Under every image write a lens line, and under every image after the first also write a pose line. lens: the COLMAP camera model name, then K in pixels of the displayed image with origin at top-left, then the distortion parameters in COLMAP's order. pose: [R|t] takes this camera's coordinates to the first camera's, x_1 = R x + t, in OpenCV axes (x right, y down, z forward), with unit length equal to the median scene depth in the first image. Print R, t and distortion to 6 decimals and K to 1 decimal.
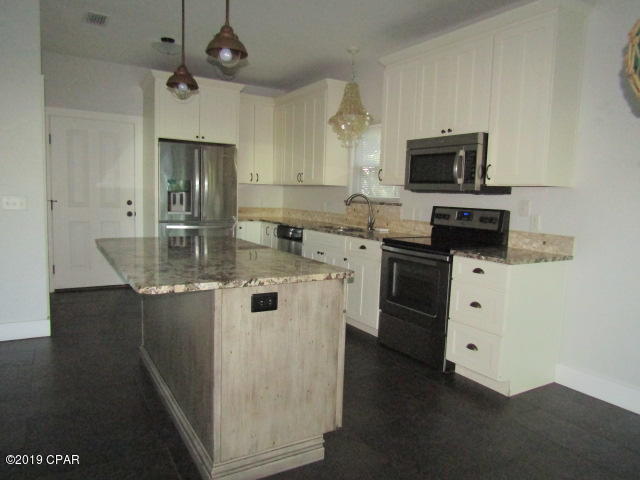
lens RADIAL K [[461.5, 0, 318.6], [0, 461.5, 239.0], [0, 0, 1]] dist [-0.011354, -0.001104]
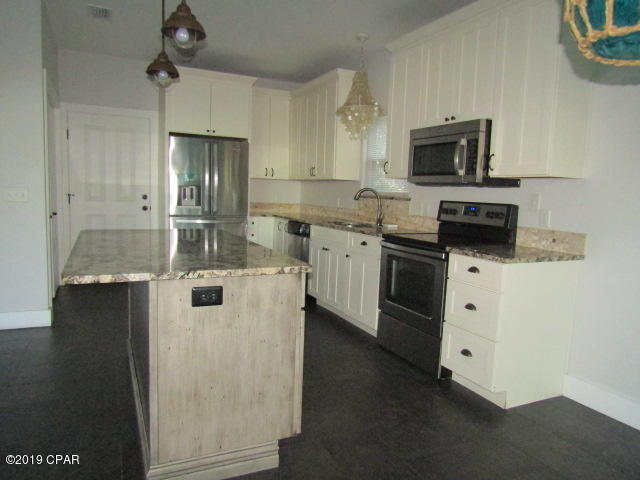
lens RADIAL K [[461.5, 0, 317.9], [0, 461.5, 239.1], [0, 0, 1]] dist [-0.011354, -0.001104]
pose [[0.994913, 0.013739, -0.099796, 0.112236], [-0.013510, 0.999904, 0.002966, 0.008596], [0.099828, -0.001603, 0.995003, 0.052429]]
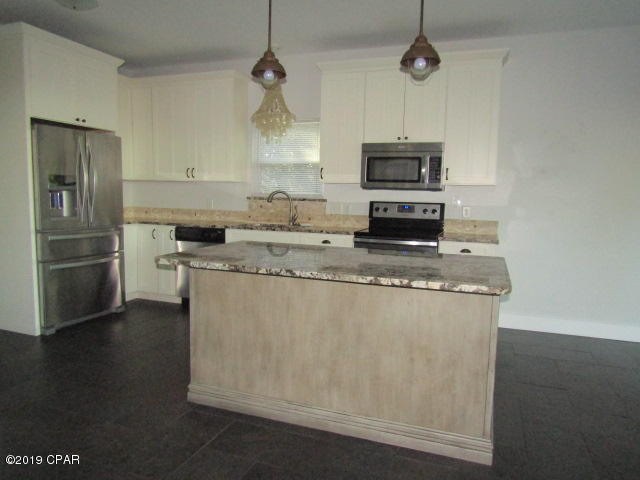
lens RADIAL K [[461.5, 0, 323.2], [0, 461.5, 240.1], [0, 0, 1]] dist [-0.011354, -0.001104]
pose [[0.775856, -0.080465, 0.625757, -0.669473], [0.065632, 0.996746, 0.046795, -0.042484], [-0.627486, 0.004764, 0.778613, 0.206890]]
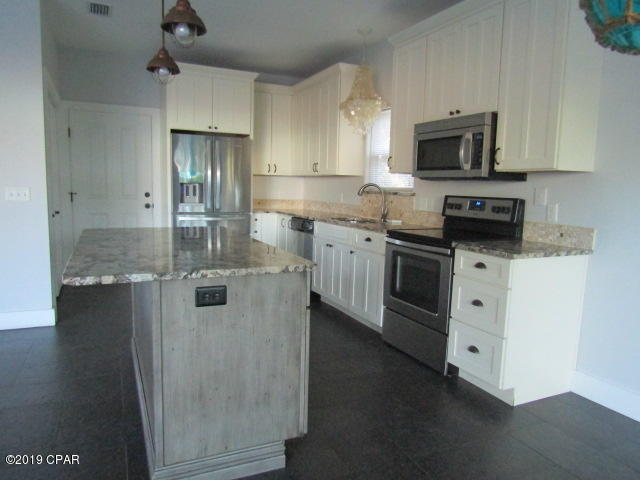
lens RADIAL K [[461.5, 0, 318.0], [0, 461.5, 238.6], [0, 0, 1]] dist [-0.011354, -0.001104]
pose [[0.994337, 0.004529, -0.106172, 0.109386], [-0.003251, 0.999920, 0.012211, 0.005647], [0.106219, -0.011797, 0.994273, 0.061353]]
